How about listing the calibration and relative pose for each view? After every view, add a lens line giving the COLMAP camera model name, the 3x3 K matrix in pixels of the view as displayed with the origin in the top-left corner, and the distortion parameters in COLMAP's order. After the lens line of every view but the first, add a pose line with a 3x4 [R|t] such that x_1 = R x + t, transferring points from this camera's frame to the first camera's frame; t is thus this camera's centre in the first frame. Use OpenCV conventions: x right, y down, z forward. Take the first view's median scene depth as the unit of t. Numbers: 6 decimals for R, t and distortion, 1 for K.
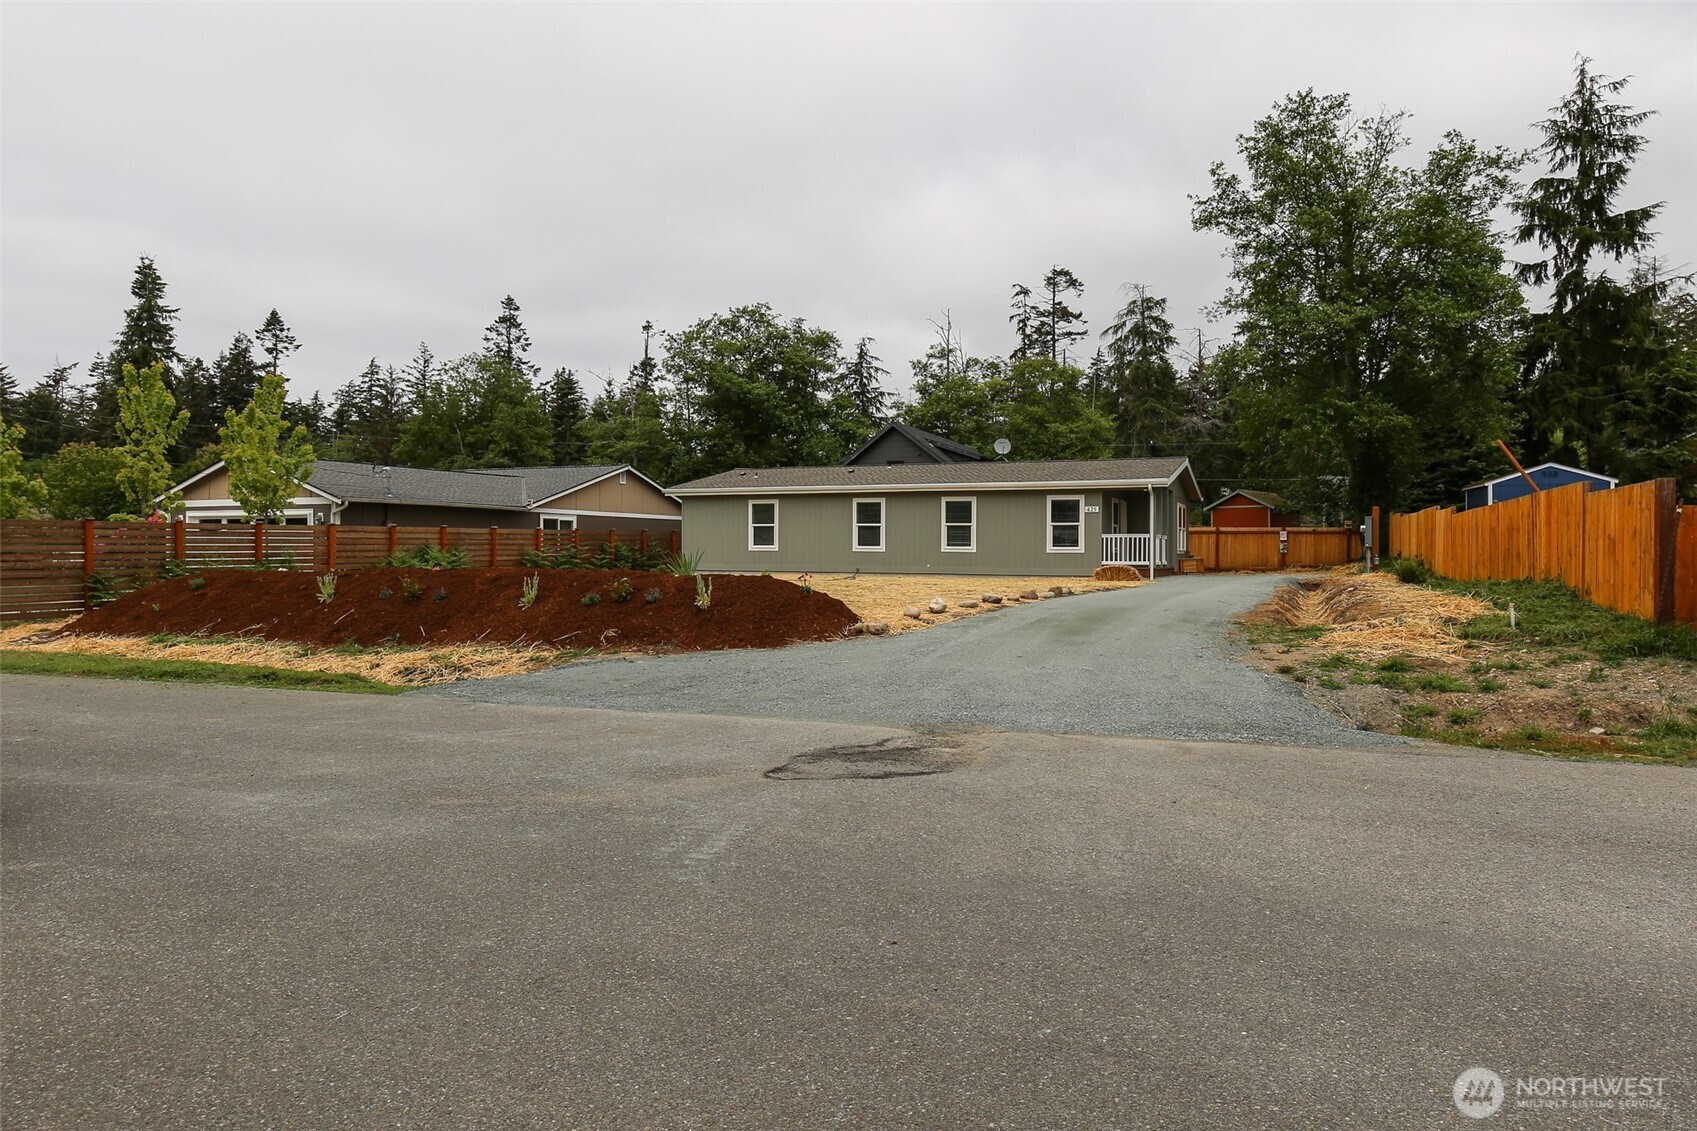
lens RADIAL K [[775.9, 0, 849.7], [0, 775.9, 572.4], [0, 0, 1]] dist [-0.004211, -0.000551]
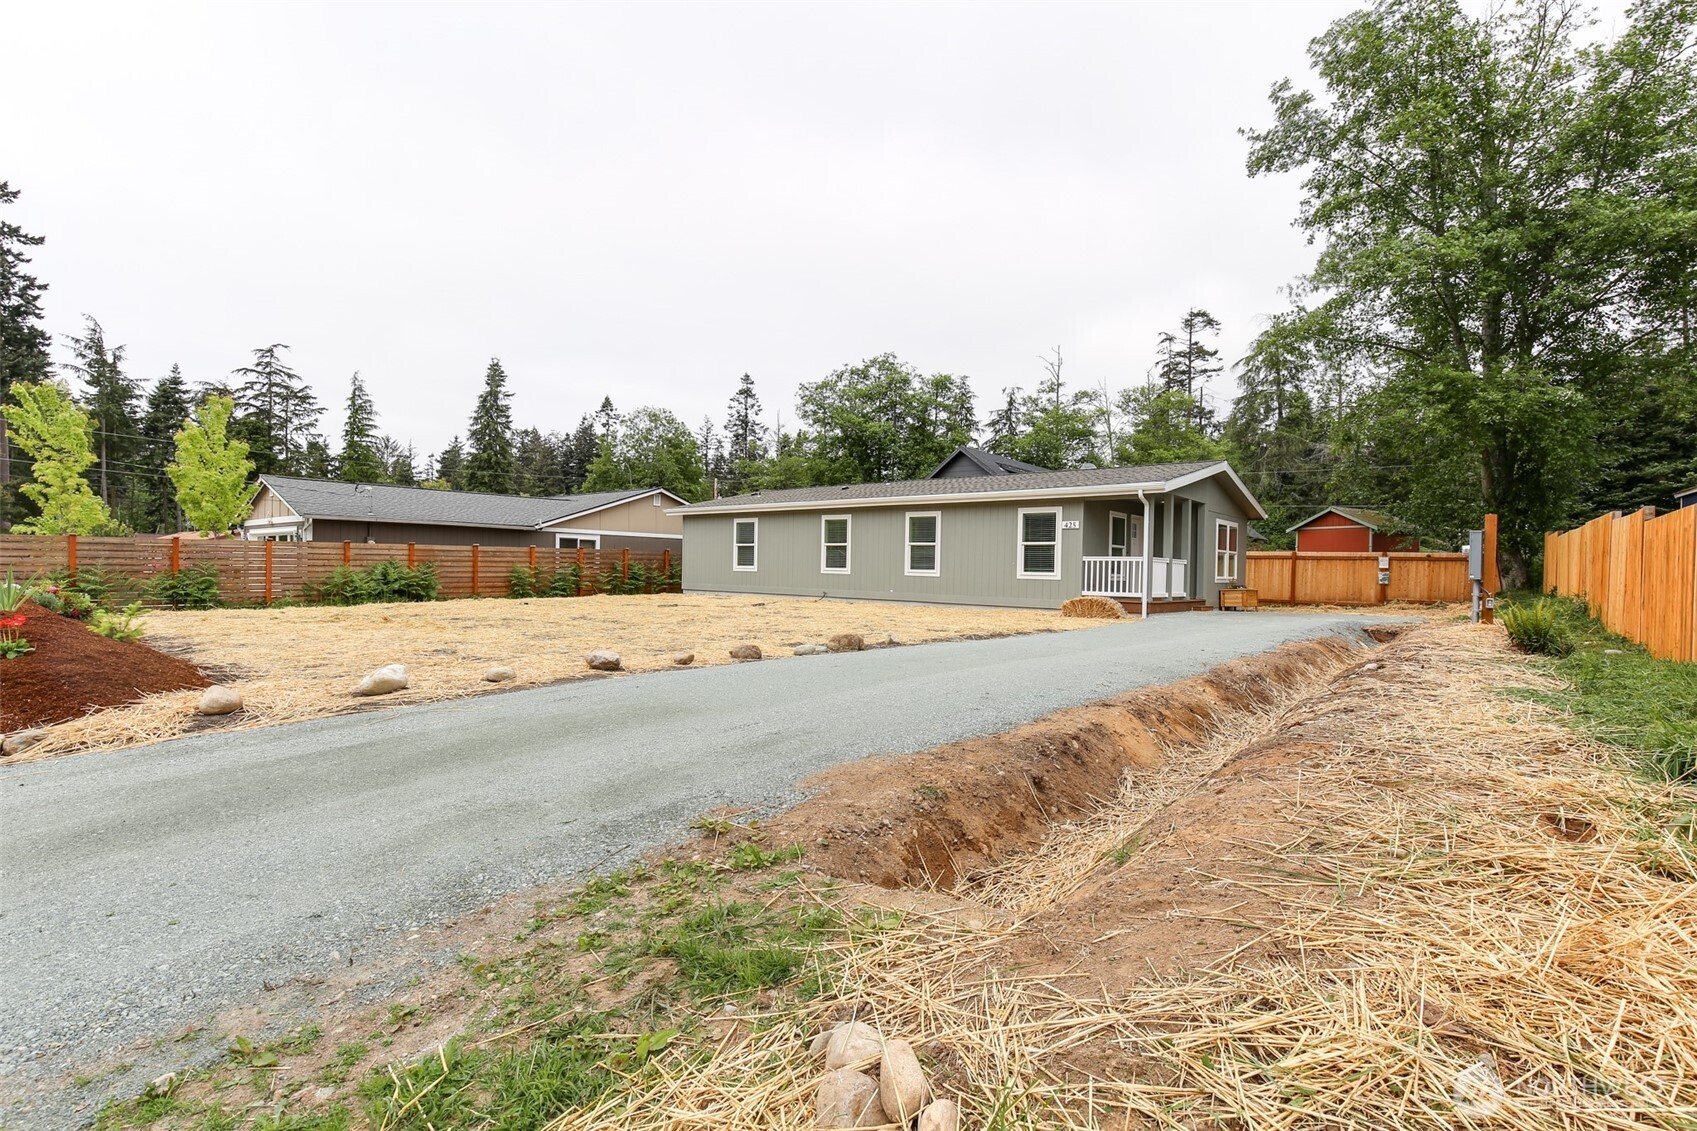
lens RADIAL K [[643.7, 0, 848.6], [0, 643.7, 589.0], [0, 0, 1]] dist [-0.006725, -0.000170]
pose [[0.970432, 0.021644, -0.240401, 0.190042], [-0.022019, 0.999757, 0.001125, -0.009184], [0.240367, 0.004202, 0.970673, 0.238237]]
